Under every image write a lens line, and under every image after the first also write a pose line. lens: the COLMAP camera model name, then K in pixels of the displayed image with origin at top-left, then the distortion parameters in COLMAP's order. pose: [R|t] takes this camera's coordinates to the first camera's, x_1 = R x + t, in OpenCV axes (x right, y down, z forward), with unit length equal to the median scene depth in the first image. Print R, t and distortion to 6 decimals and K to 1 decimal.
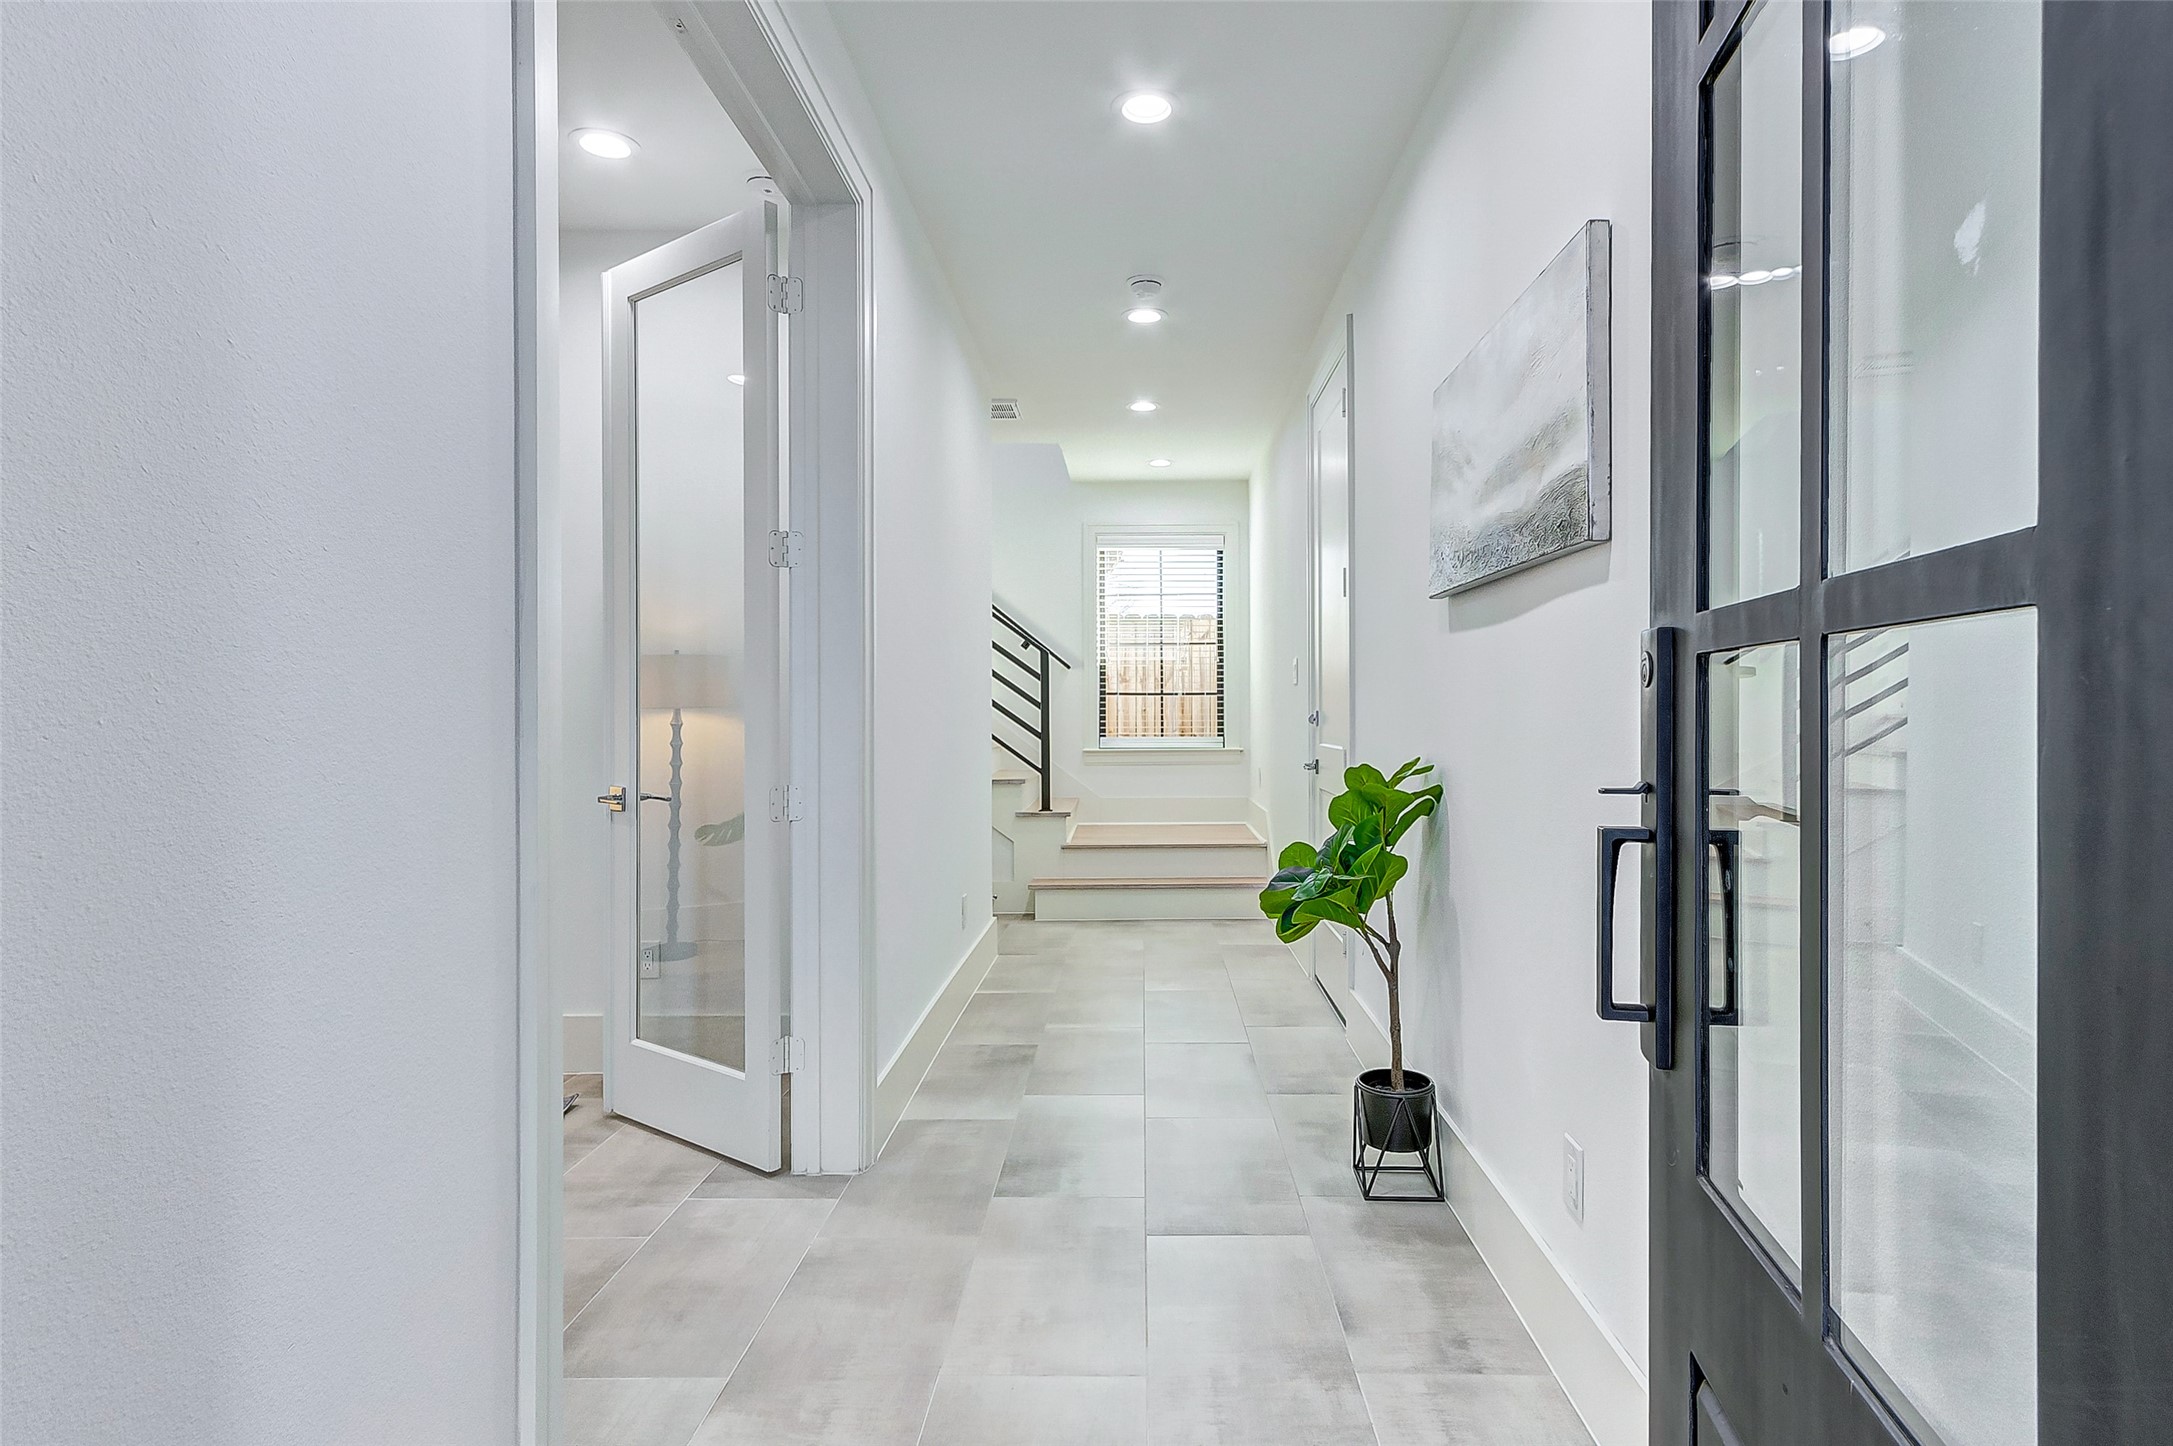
lens RADIAL K [[1158.5, 0, 1089.0], [0, 1158.5, 713.4], [0, 0, 1]] dist [0.001417, -0.001502]
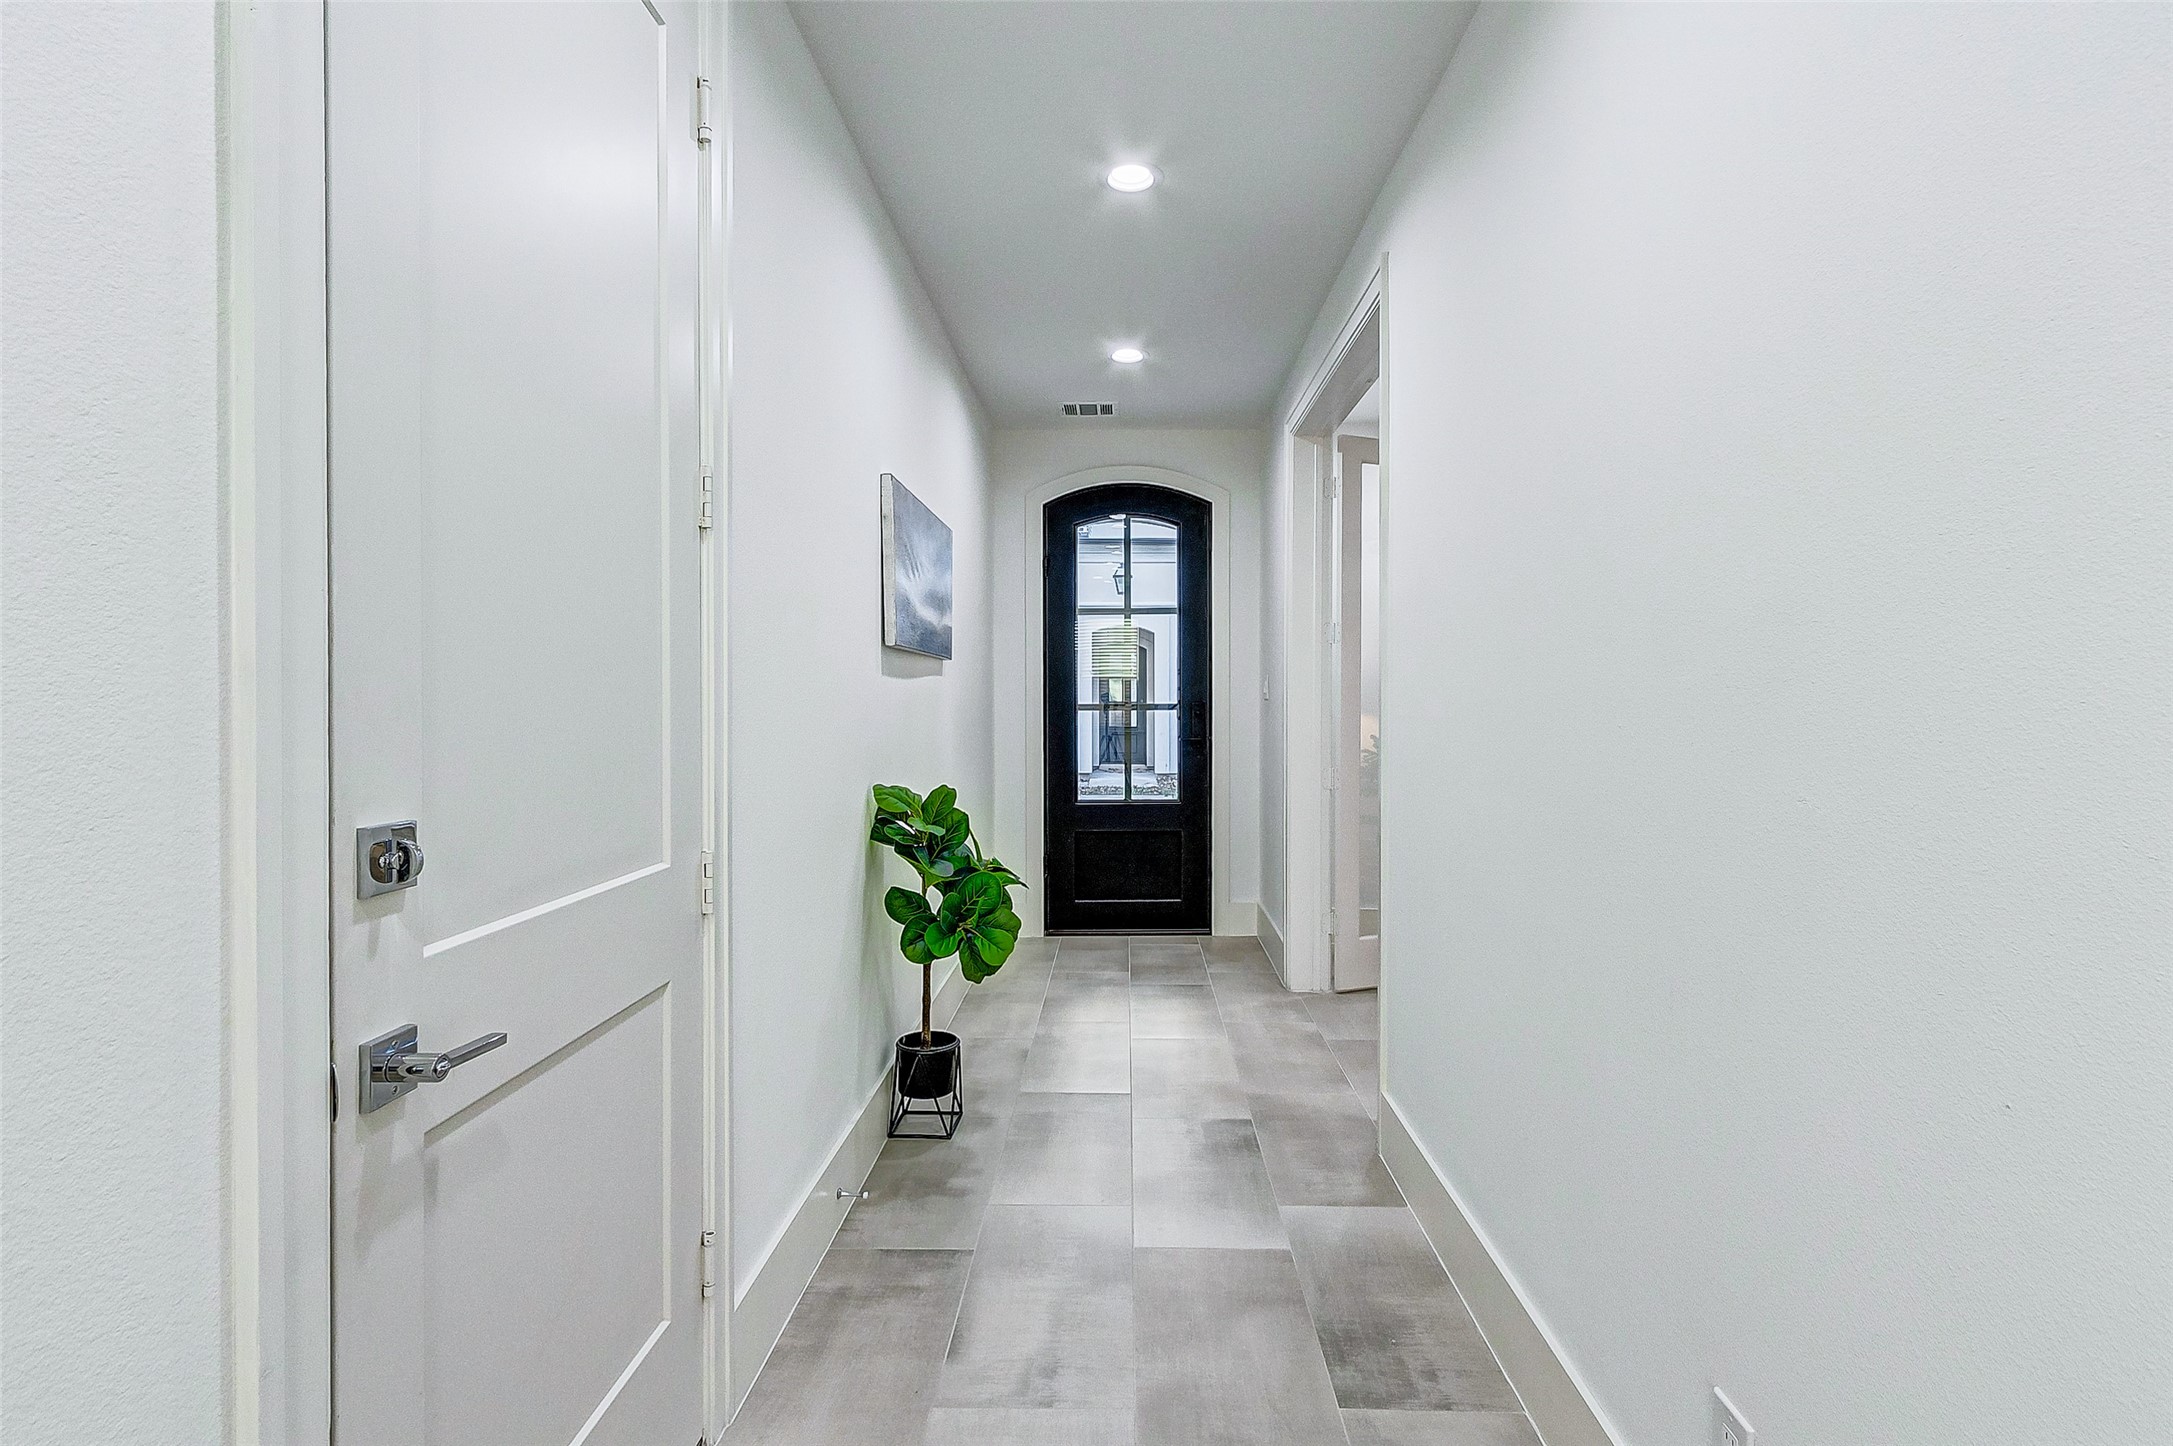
lens RADIAL K [[1059.8, 0, 1088.6], [0, 1059.8, 715.6], [0, 0, 1]] dist [-0.003712, -0.000675]
pose [[-0.999945, -0.001861, -0.010288, 0.105841], [-0.002061, 0.999808, 0.019484, -0.047453], [0.010250, 0.019504, -0.999757, 2.088580]]
